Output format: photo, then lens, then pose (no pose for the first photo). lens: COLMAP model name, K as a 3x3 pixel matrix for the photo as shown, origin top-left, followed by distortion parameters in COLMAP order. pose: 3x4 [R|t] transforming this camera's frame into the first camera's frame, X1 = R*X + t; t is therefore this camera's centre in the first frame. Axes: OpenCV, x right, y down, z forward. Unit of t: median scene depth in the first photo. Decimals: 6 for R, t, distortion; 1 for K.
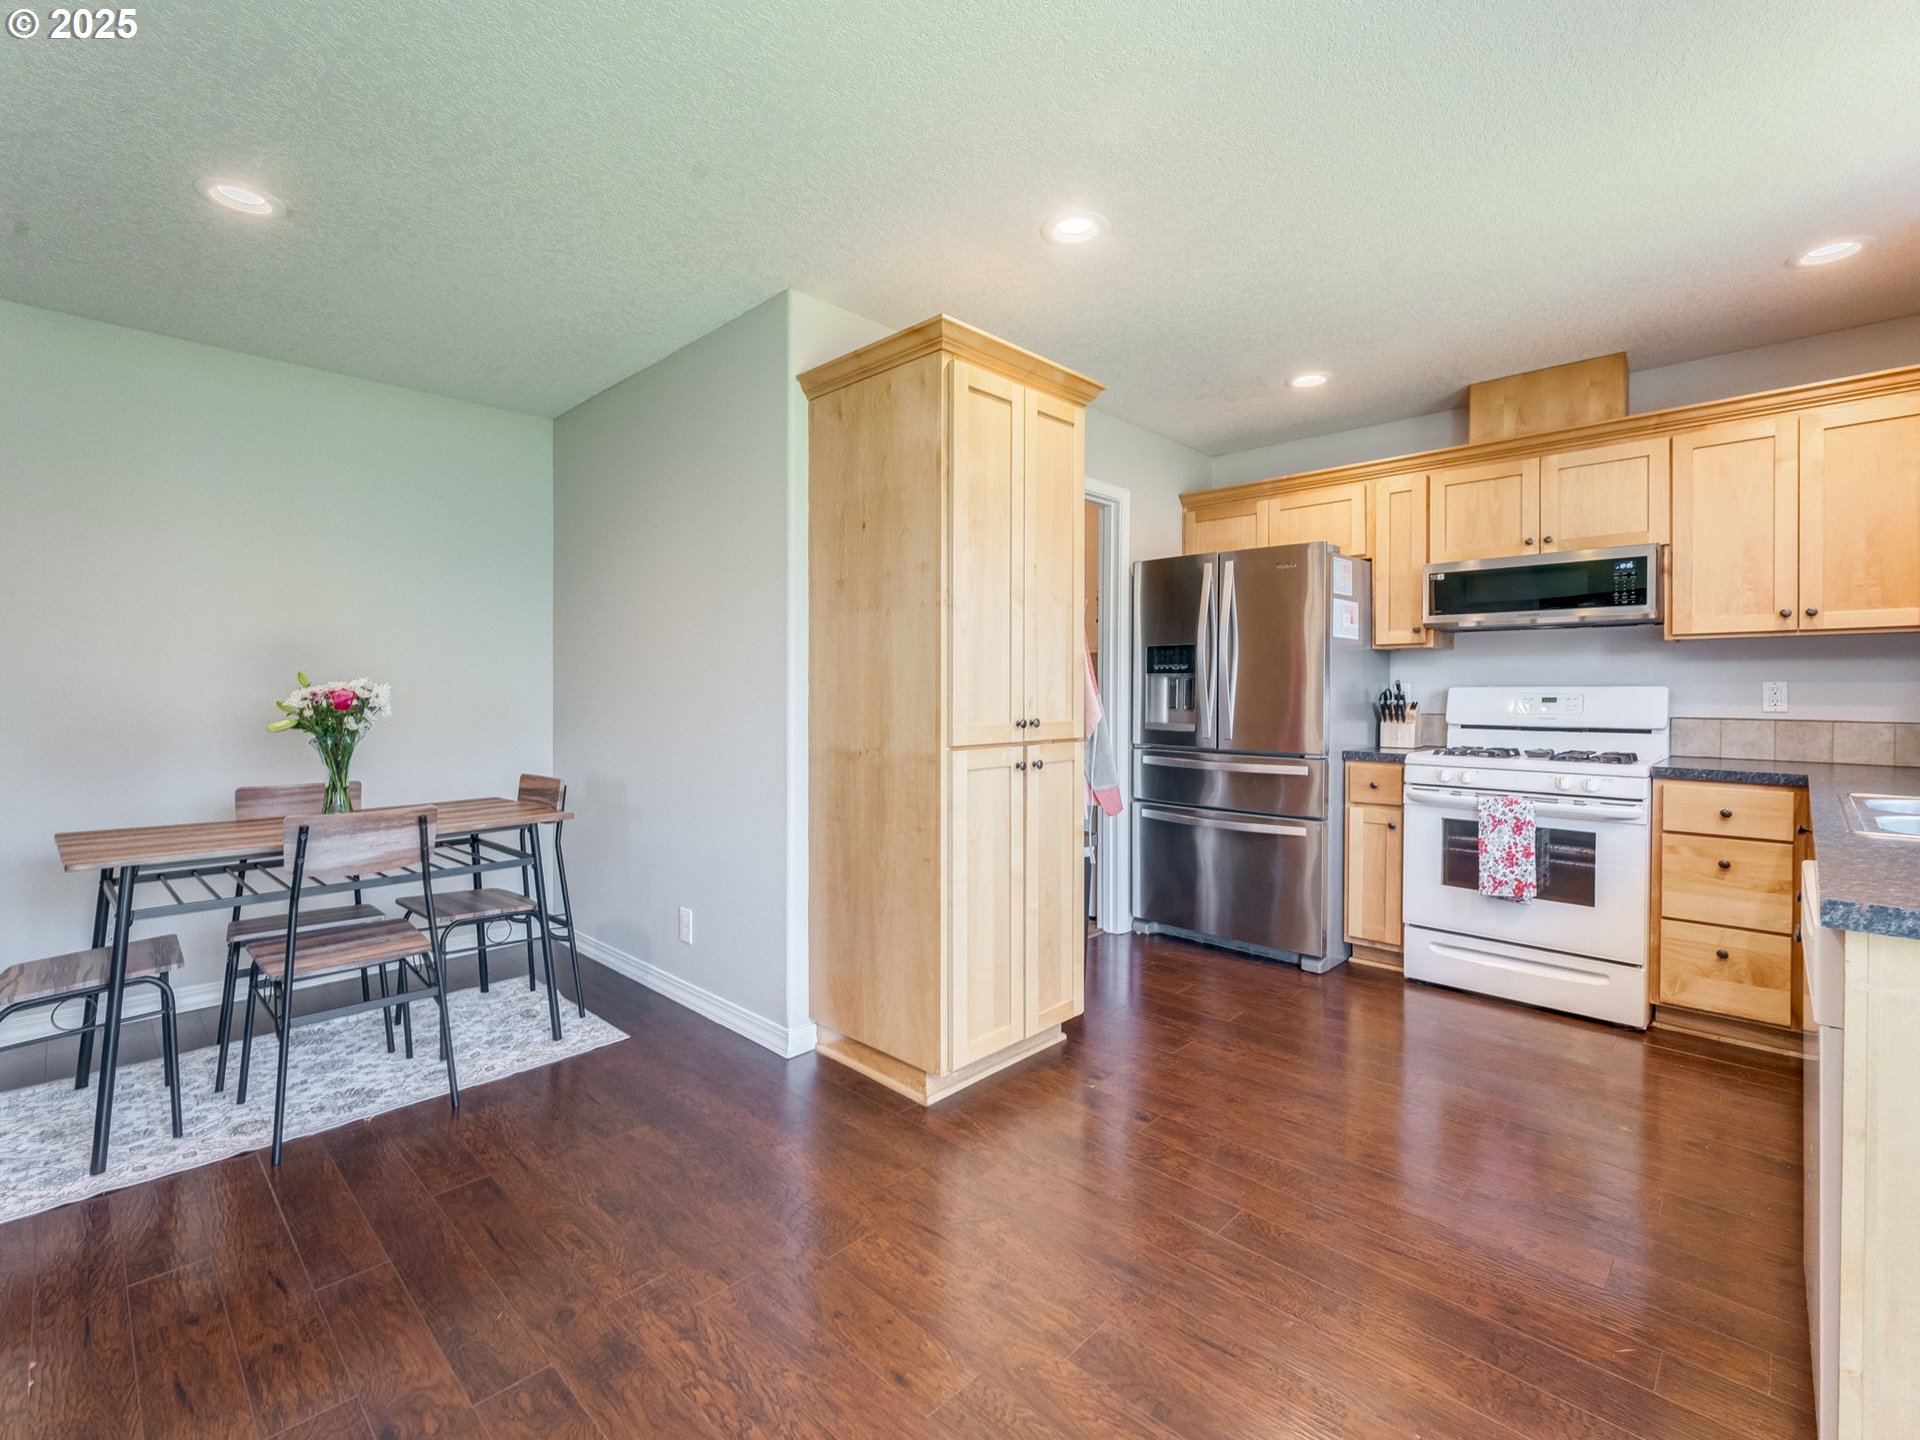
lens RADIAL K [[873.4, 0, 966.2], [0, 873.4, 700.8], [0, 0, 1]] dist [0.001507, 0.000132]
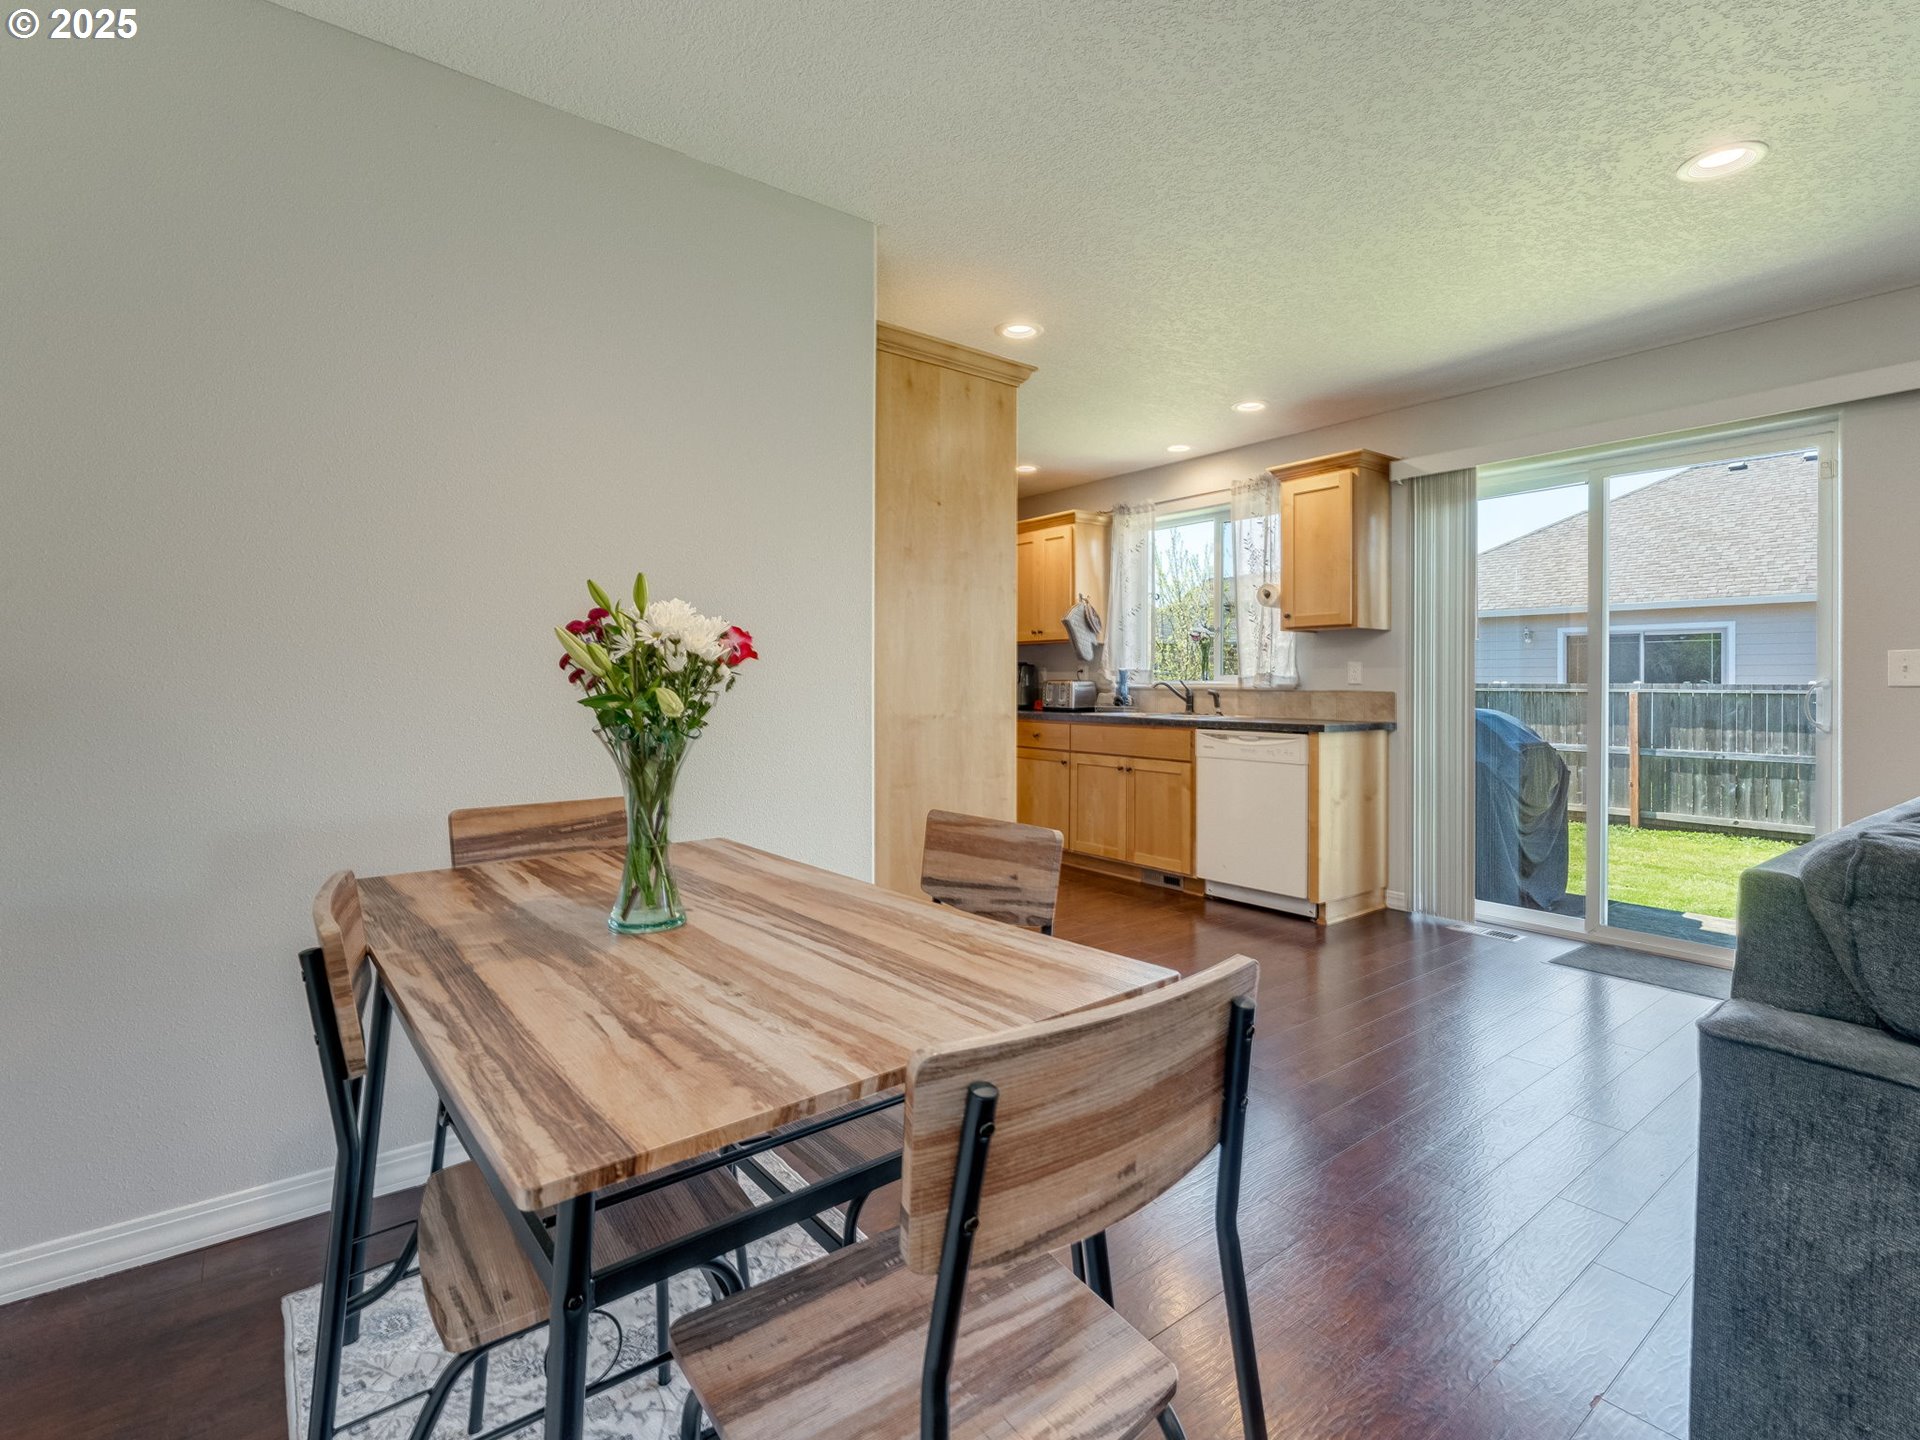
lens RADIAL K [[910.4, 0, 959.3], [0, 910.4, 689.6], [0, 0, 1]] dist [0.000594, 0.000163]
pose [[0.138480, -0.006115, 0.990346, -0.976865], [0.009192, 0.999946, 0.004889, 0.016703], [-0.990323, 0.008426, 0.138528, 0.660783]]
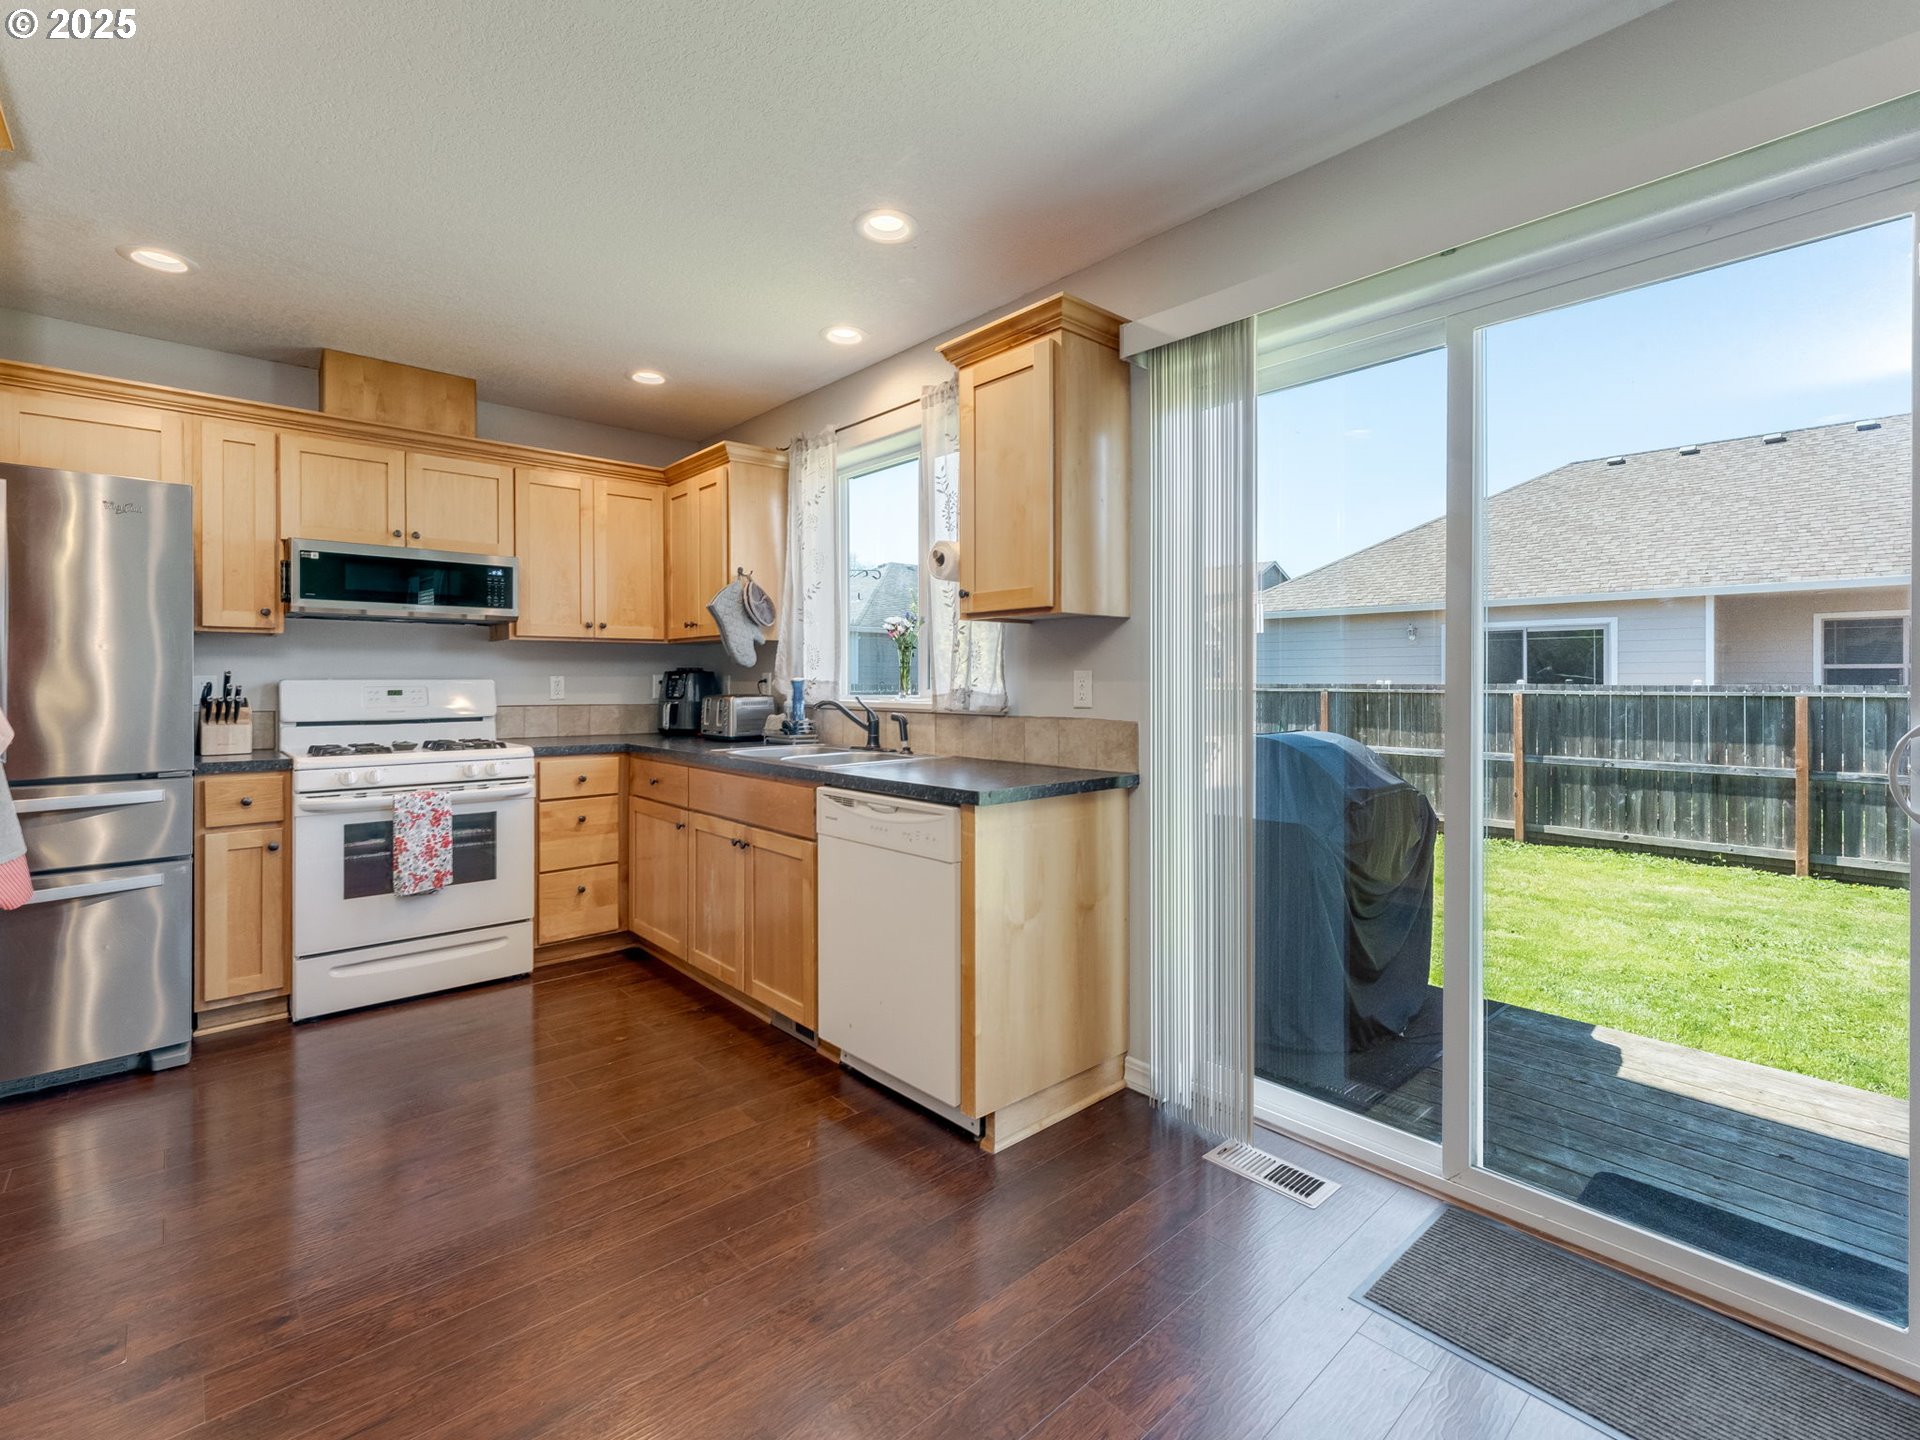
lens RADIAL K [[876.6, 0, 959.2], [0, 876.6, 684.3], [0, 0, 1]] dist [0.002506, 0.000257]
pose [[0.066834, -0.004614, 0.997753, -0.321594], [0.014020, 0.999895, 0.003685, -0.005694], [-0.997666, 0.013743, 0.066891, 0.310209]]
